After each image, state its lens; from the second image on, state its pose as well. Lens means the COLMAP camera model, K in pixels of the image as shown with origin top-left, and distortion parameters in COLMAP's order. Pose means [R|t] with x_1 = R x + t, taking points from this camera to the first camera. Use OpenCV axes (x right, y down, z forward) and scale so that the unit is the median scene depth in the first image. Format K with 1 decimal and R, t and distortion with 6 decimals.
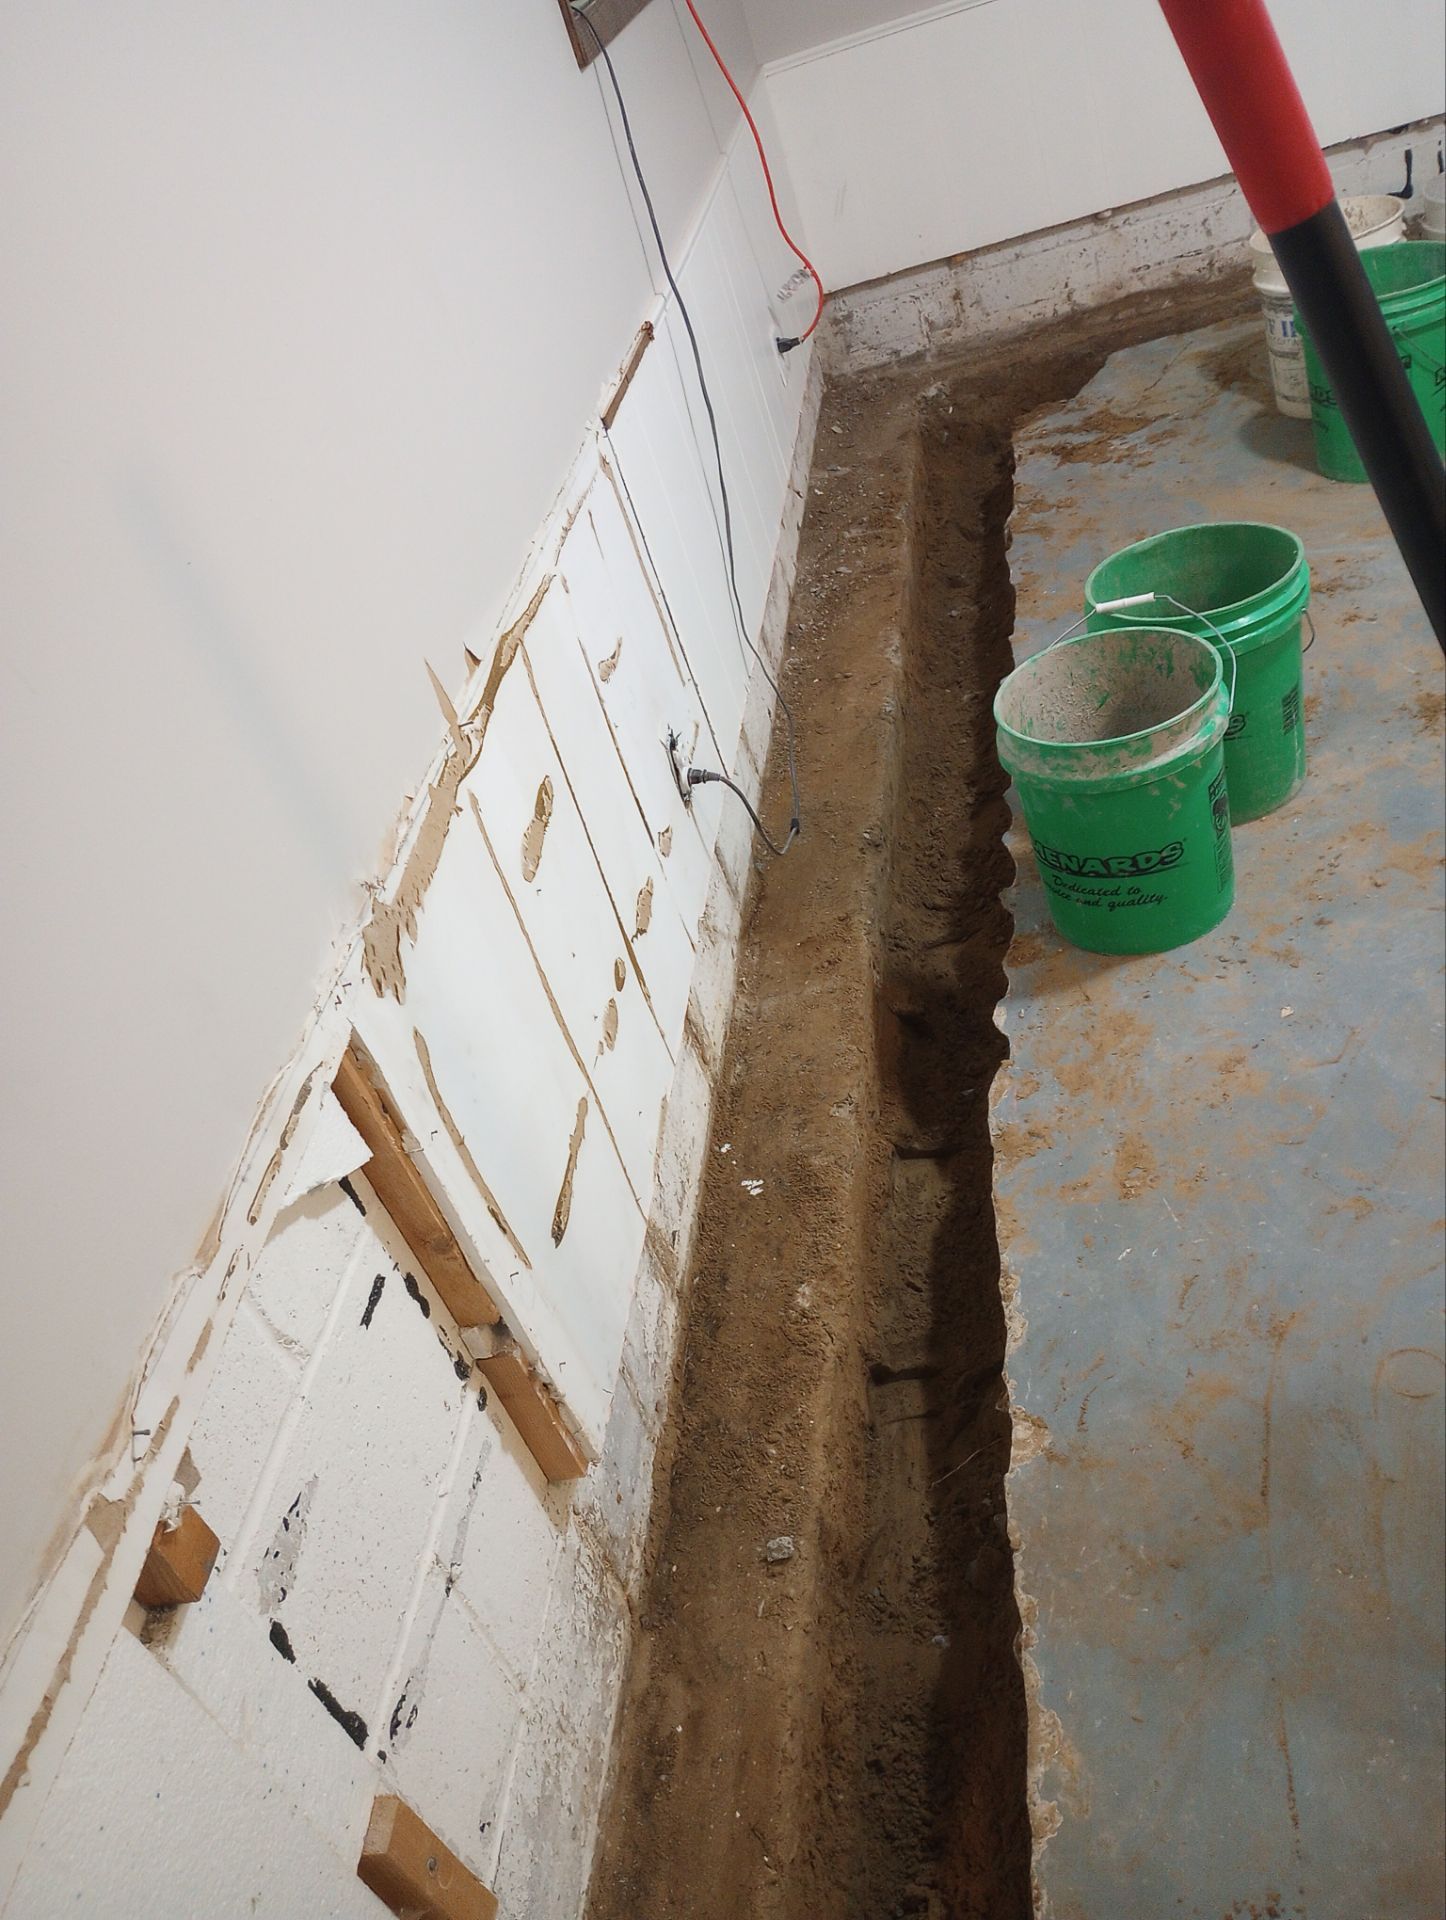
lens RADIAL K [[1577.2, 0, 709.8], [0, 1577.2, 969.9], [0, 0, 1]] dist [0.049291, -0.059614]
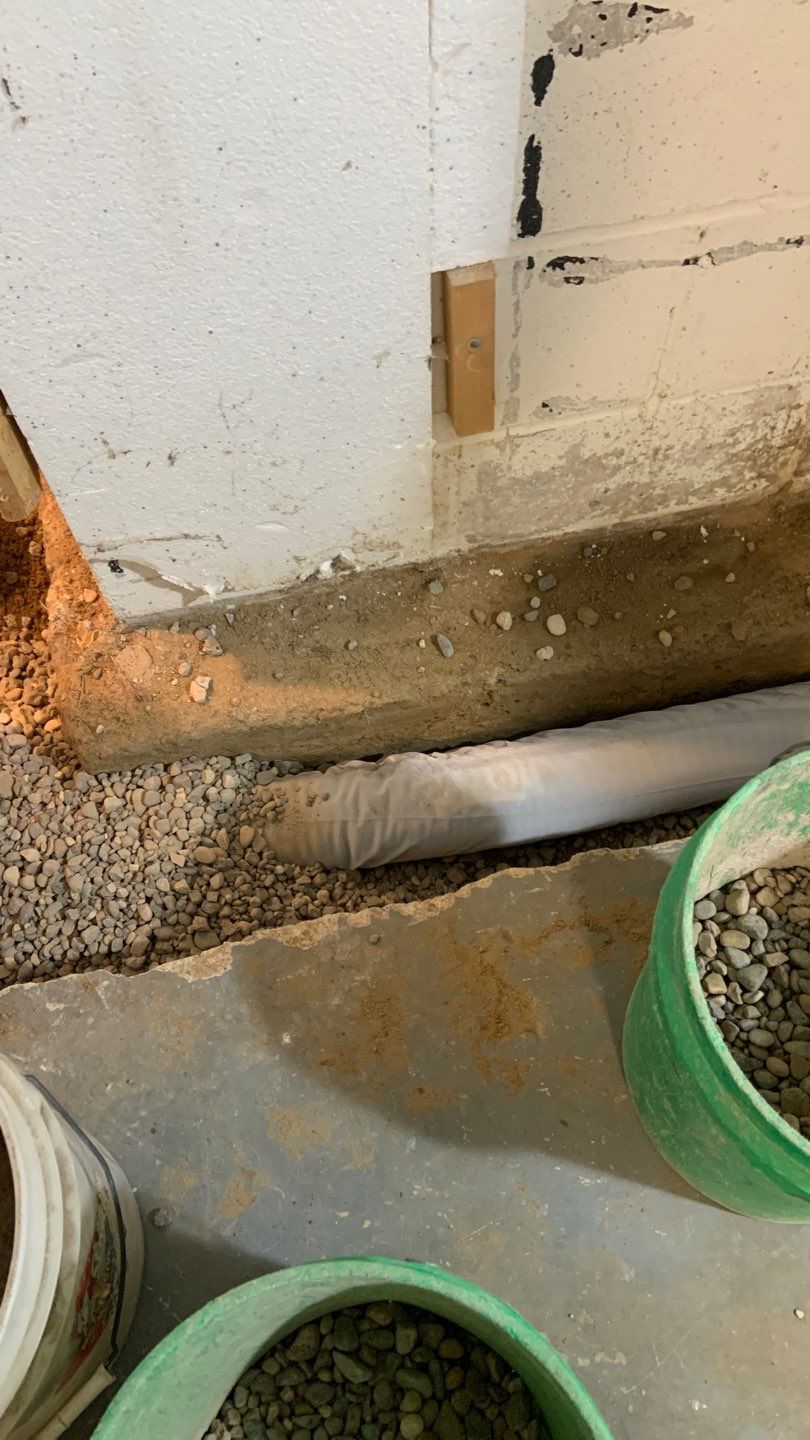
lens RADIAL K [[1069.0, 0, 423.3], [0, 1069.0, 712.9], [0, 0, 1]] dist [0.105576, -0.141889]
pose [[0.319449, 0.932384, -0.169152, 0.163403], [-0.621281, 0.340863, 0.705565, 0.064308], [0.715515, -0.120302, 0.688161, 0.256808]]
